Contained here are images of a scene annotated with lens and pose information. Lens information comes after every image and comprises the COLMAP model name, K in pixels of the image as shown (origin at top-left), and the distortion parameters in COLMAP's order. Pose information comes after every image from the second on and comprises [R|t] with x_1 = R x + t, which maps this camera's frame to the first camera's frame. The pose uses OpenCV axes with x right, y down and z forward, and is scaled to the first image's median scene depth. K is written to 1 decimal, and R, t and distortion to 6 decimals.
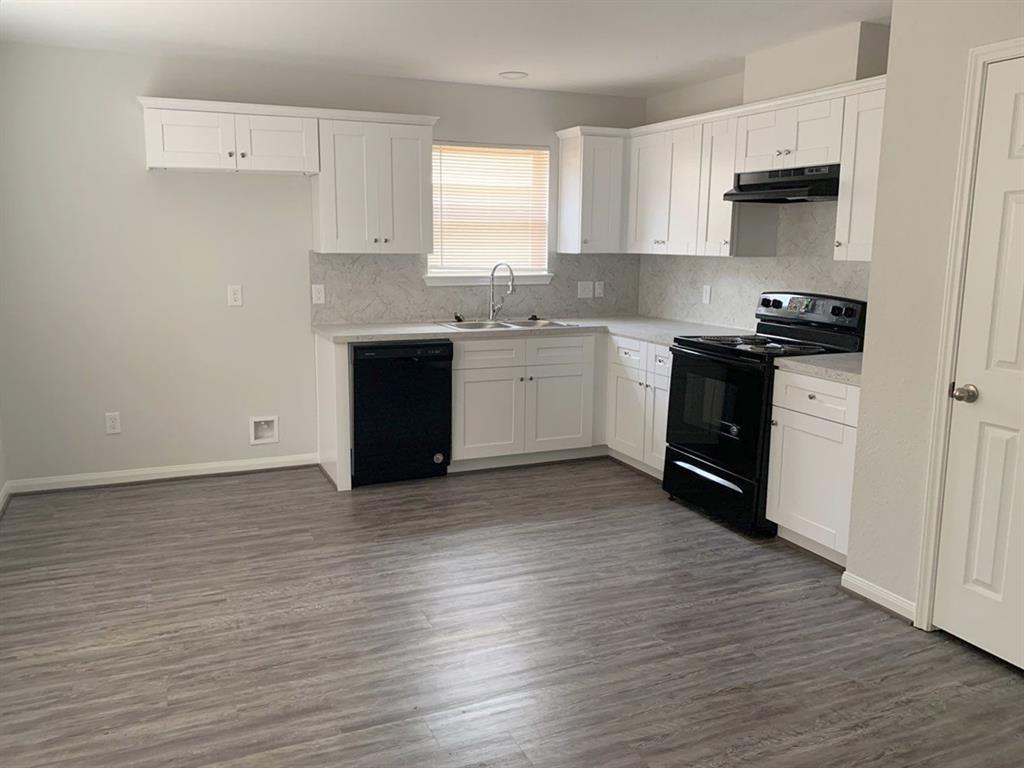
lens RADIAL K [[766.7, 0, 512.0], [0, 766.7, 384.0], [0, 0, 1]] dist [0.030661, -0.033945]
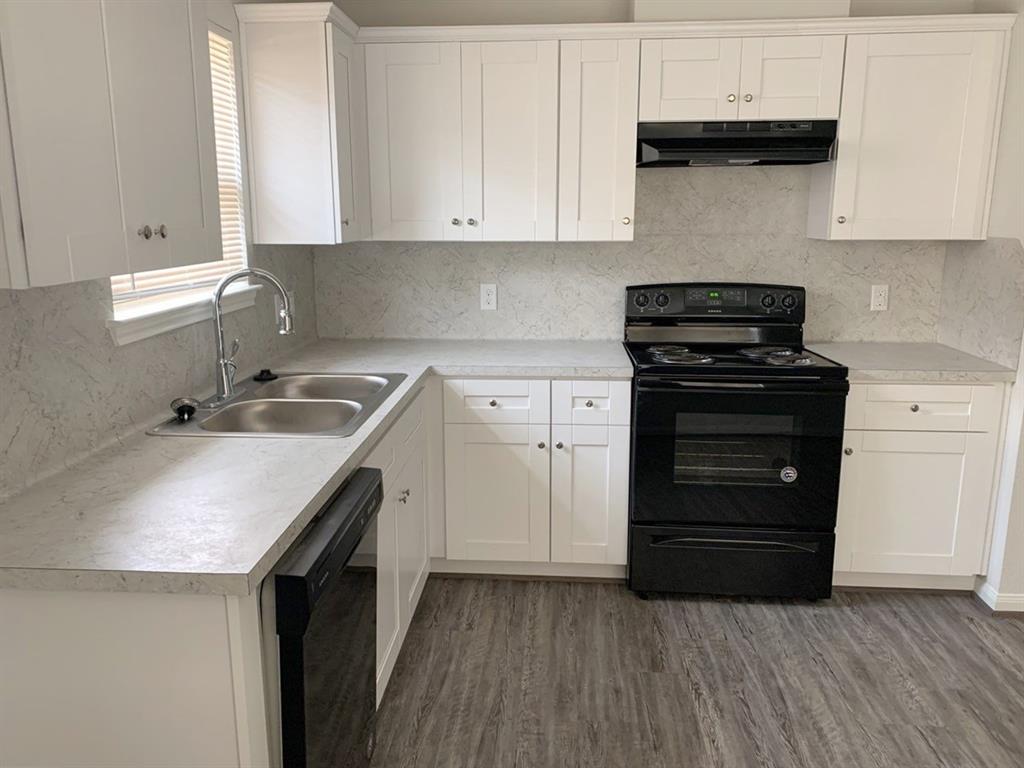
lens RADIAL K [[766.7, 0, 512.0], [0, 766.7, 384.0], [0, 0, 1]] dist [0.030661, -0.033945]
pose [[0.497390, -0.195452, 0.845223, -0.435775], [0.170455, 0.977316, 0.125689, -0.157873], [-0.850617, 0.081556, 0.519423, 0.805590]]
